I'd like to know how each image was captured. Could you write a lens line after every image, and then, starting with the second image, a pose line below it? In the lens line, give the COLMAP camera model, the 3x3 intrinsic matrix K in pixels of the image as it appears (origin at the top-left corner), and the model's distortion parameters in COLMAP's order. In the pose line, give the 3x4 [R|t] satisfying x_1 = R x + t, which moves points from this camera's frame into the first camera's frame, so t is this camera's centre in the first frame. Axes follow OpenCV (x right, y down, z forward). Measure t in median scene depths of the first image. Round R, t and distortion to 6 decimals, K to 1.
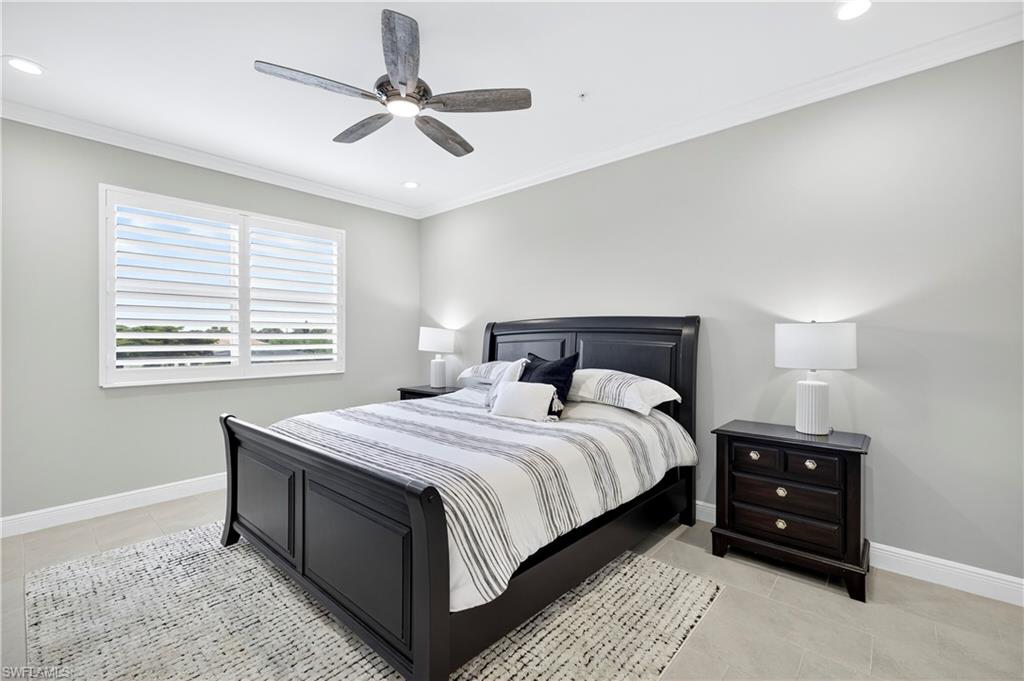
lens RADIAL K [[444.7, 0, 513.0], [0, 444.7, 339.6], [0, 0, 1]] dist [0.009351, -0.000704]
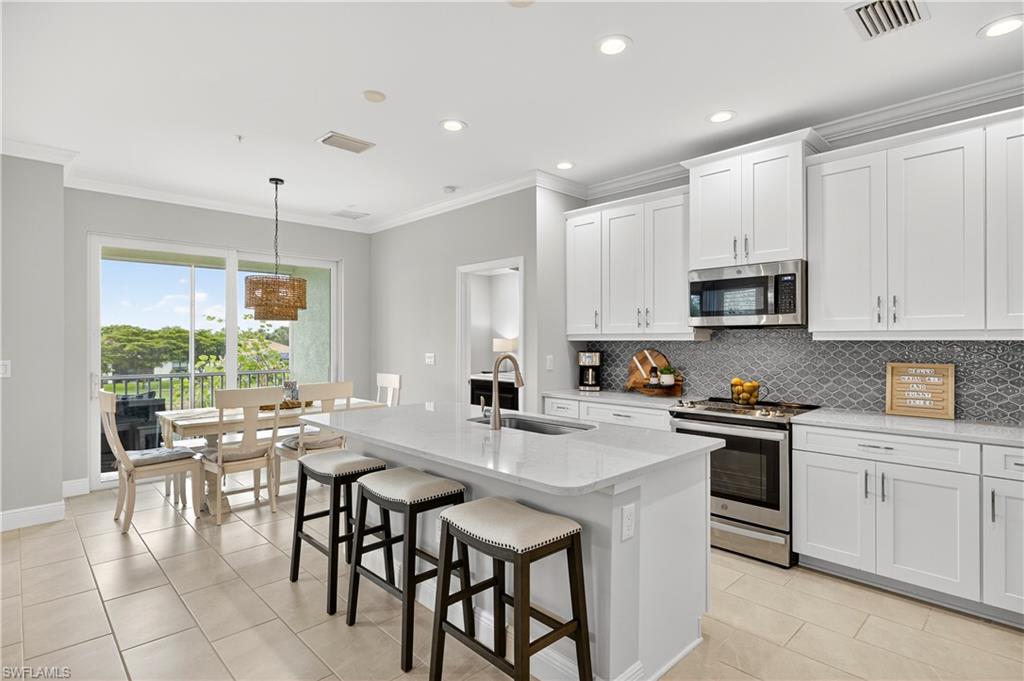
lens RADIAL K [[504.9, 0, 528.2], [0, 504.9, 335.5], [0, 0, 1]] dist [-0.018200, 0.001913]
pose [[0.998162, -0.001237, -0.060590, 0.098356], [0.000264, 0.999871, -0.016079, -0.012499], [0.060602, 0.016033, 0.998033, -1.842550]]
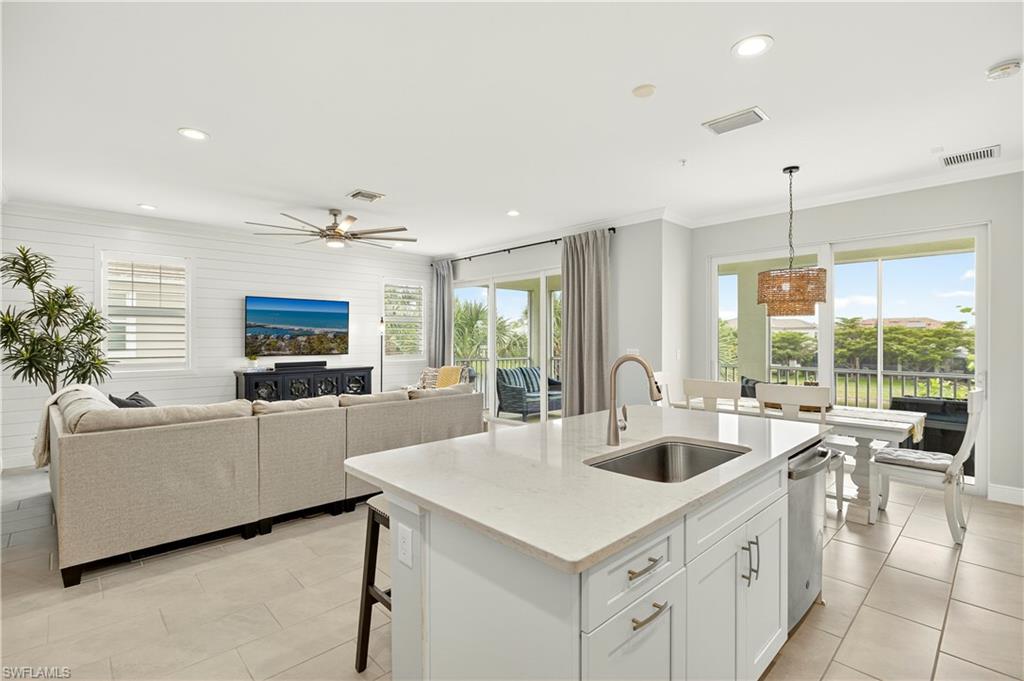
lens RADIAL K [[476.3, 0, 510.7], [0, 476.3, 338.0], [0, 0, 1]] dist [0.002561, 0.001372]
pose [[-0.087384, 0.002093, -0.996173, 0.705790], [-0.006759, 0.999974, 0.002693, -0.018534], [0.996152, 0.006969, -0.087367, -1.028339]]
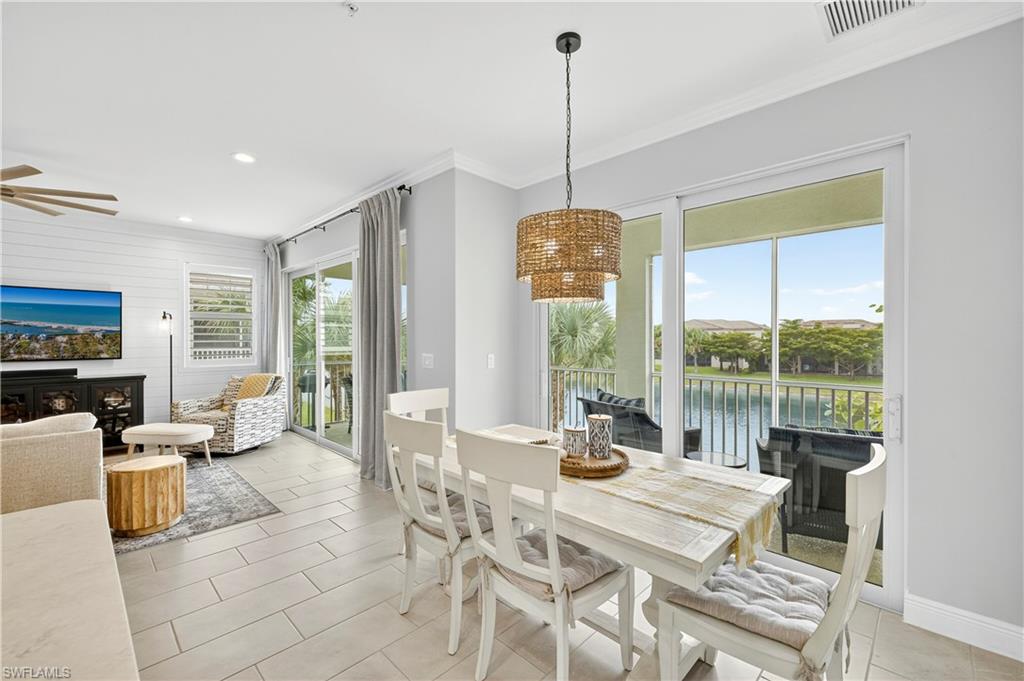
lens RADIAL K [[429.6, 0, 506.6], [0, 429.6, 338.0], [0, 0, 1]] dist [0.007366, -0.001566]
pose [[-0.060117, 0.001864, -0.998190, -0.046419], [-0.006582, 0.999976, 0.002264, -0.022052], [0.998170, 0.006707, -0.060104, -0.381815]]
